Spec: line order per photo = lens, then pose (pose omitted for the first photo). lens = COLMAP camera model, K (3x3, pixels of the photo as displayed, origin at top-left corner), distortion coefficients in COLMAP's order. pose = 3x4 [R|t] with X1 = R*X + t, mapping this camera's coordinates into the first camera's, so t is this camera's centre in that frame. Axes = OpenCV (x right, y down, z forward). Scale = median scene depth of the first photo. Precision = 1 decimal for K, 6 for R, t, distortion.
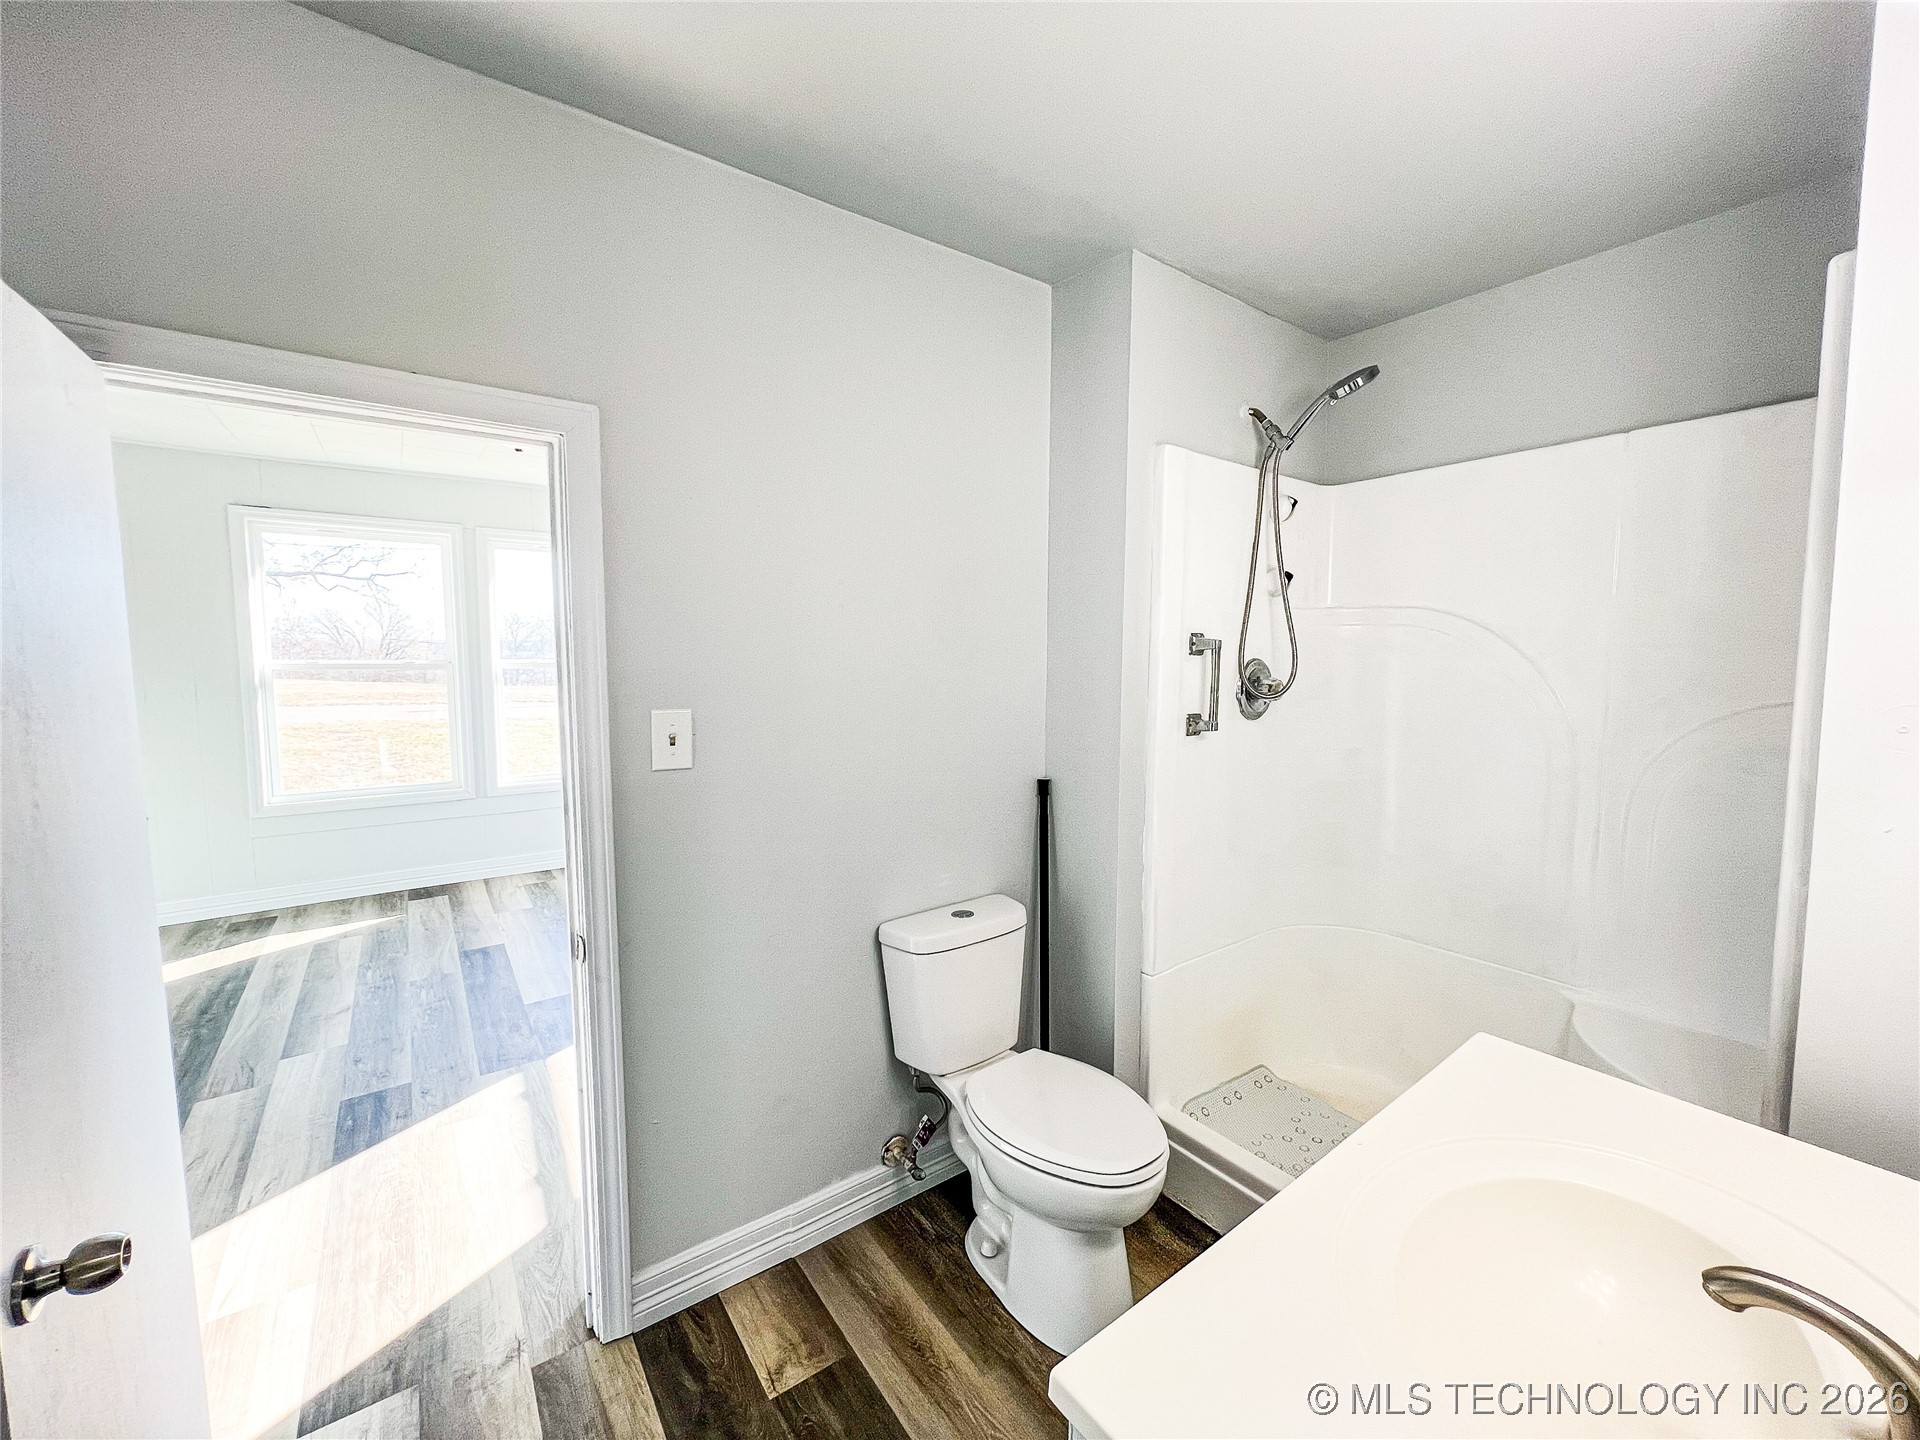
lens RADIAL K [[770.2, 0, 952.3], [0, 770.2, 714.7], [0, 0, 1]] dist [0.003626, 0.000311]
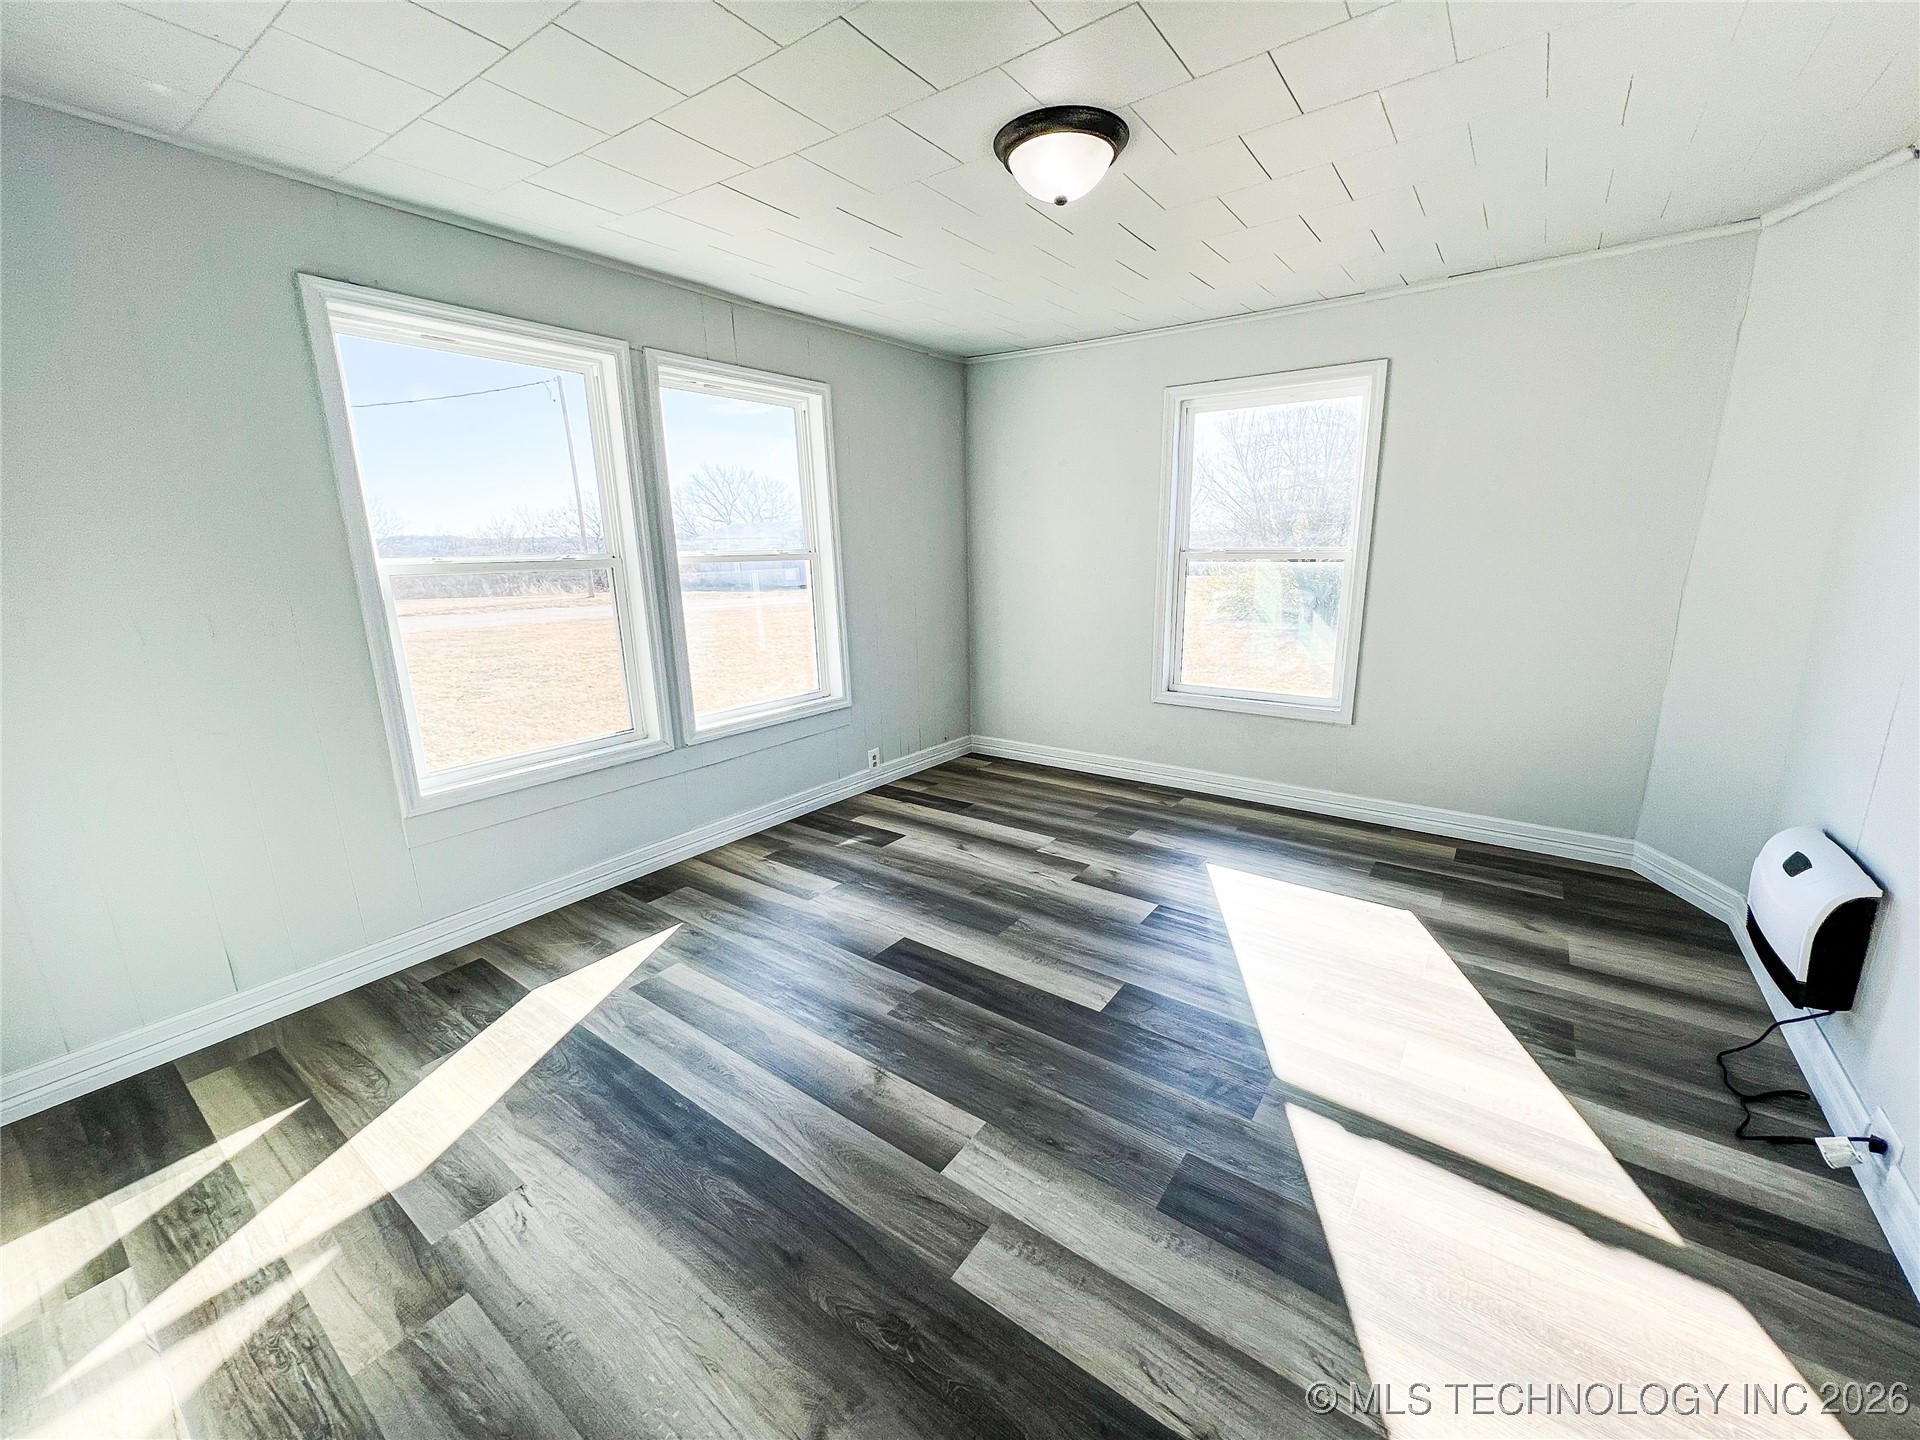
lens RADIAL K [[770.2, 0, 961.1], [0, 770.2, 717.6], [0, 0, 1]] dist [0.003626, 0.000311]
pose [[0.948435, -0.094852, 0.302446, -0.705869], [0.051507, 0.987613, 0.148212, -0.017622], [-0.312758, -0.124991, 0.941573, 0.301813]]
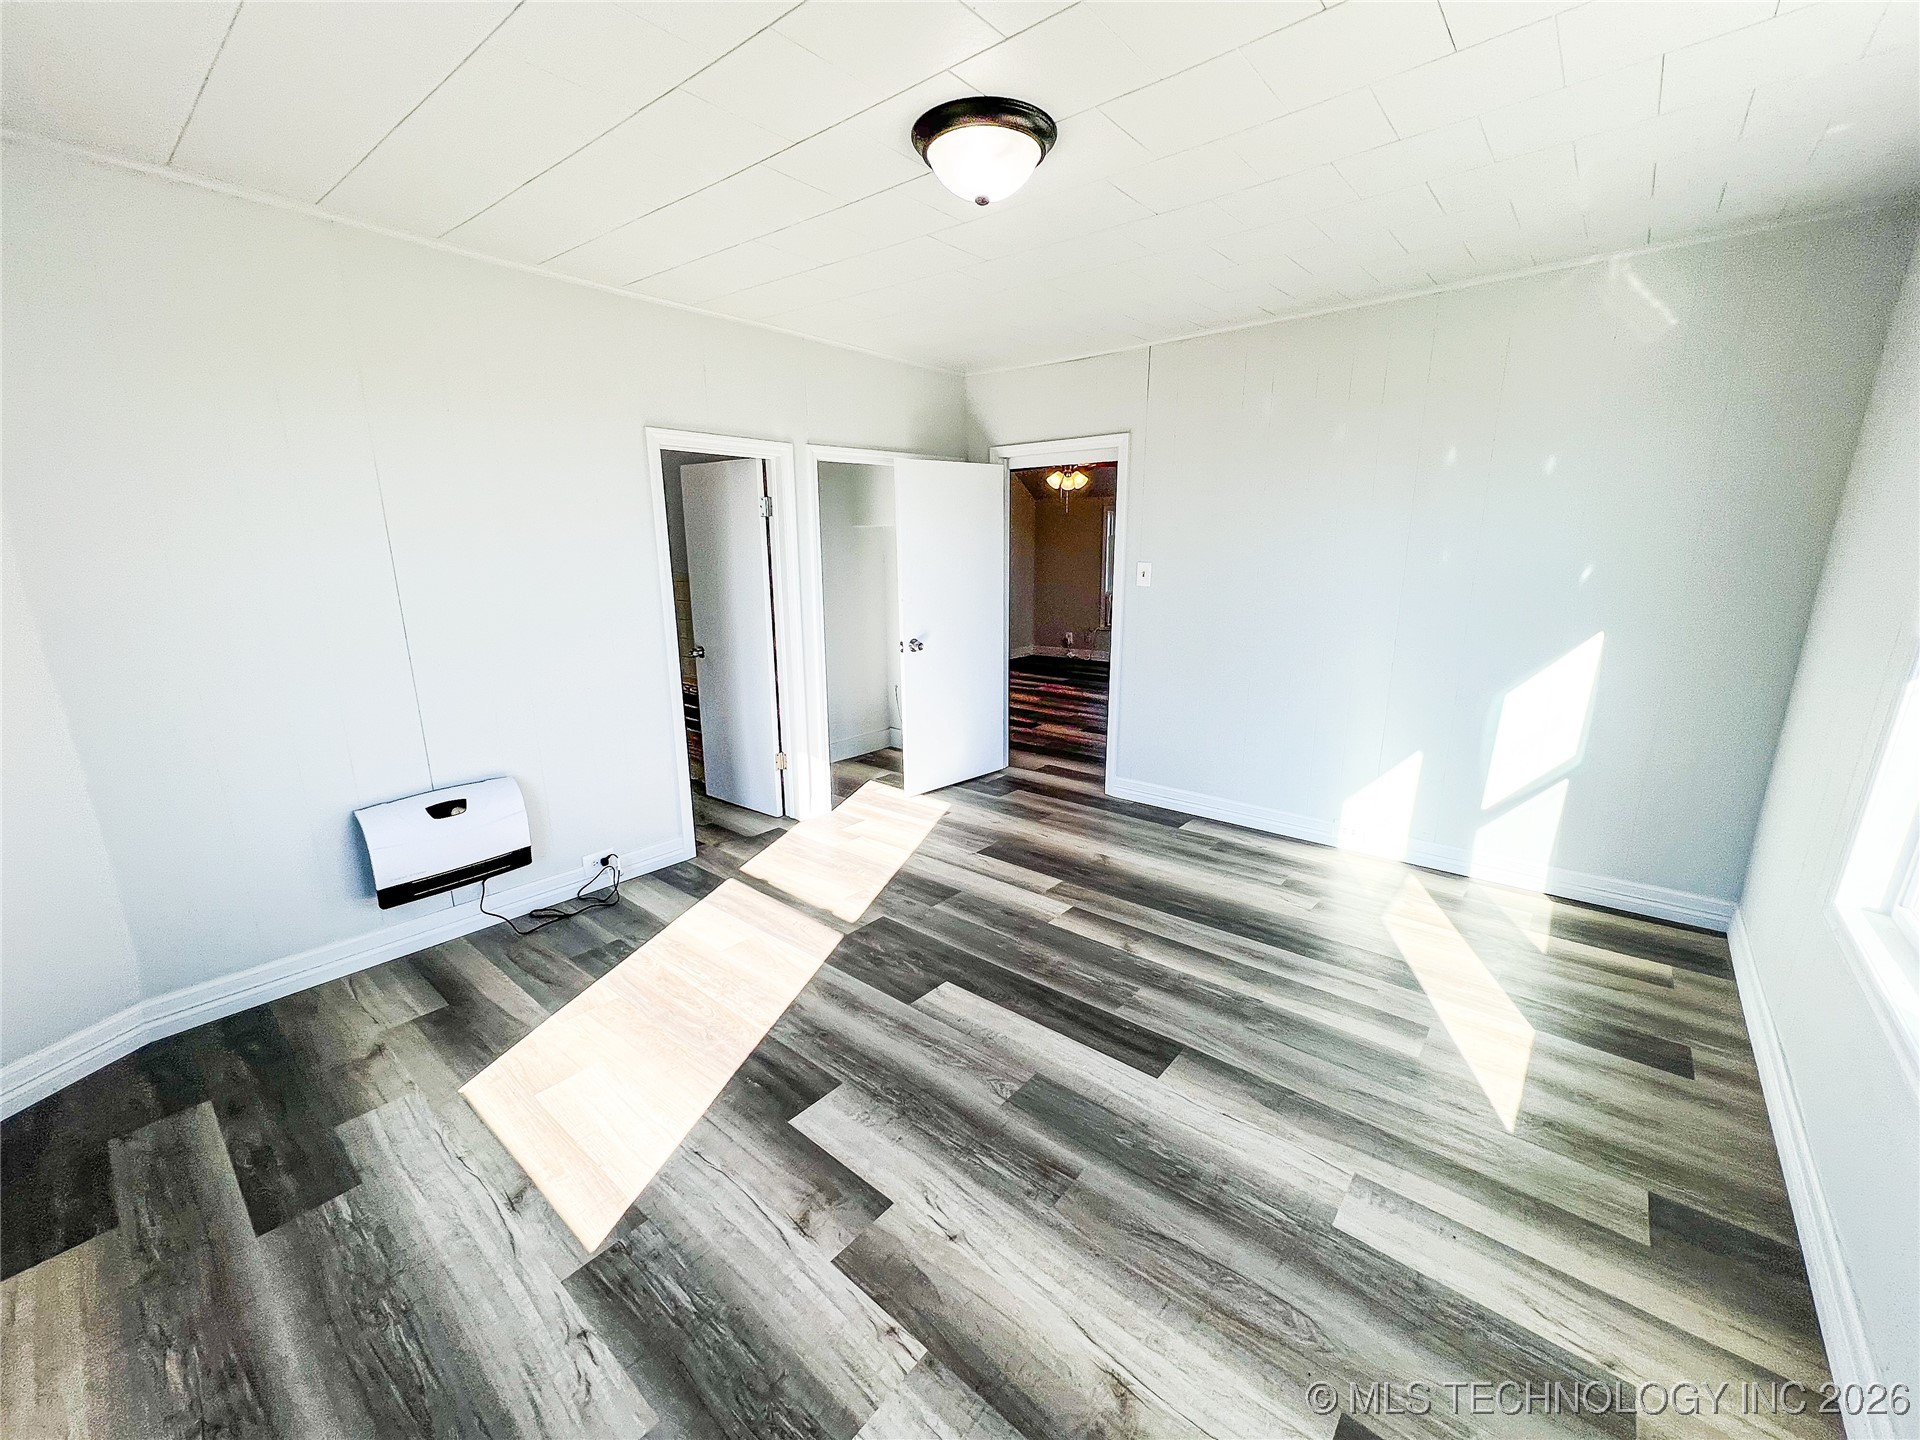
lens RADIAL K [[770.2, 0, 968.3], [0, 770.2, 726.7], [0, 0, 1]] dist [0.003626, 0.000311]
pose [[-0.966683, 0.055636, -0.249858, -0.308387], [-0.026868, 0.948650, 0.315185, -0.118393], [0.254563, 0.311397, -0.915549, 1.348936]]
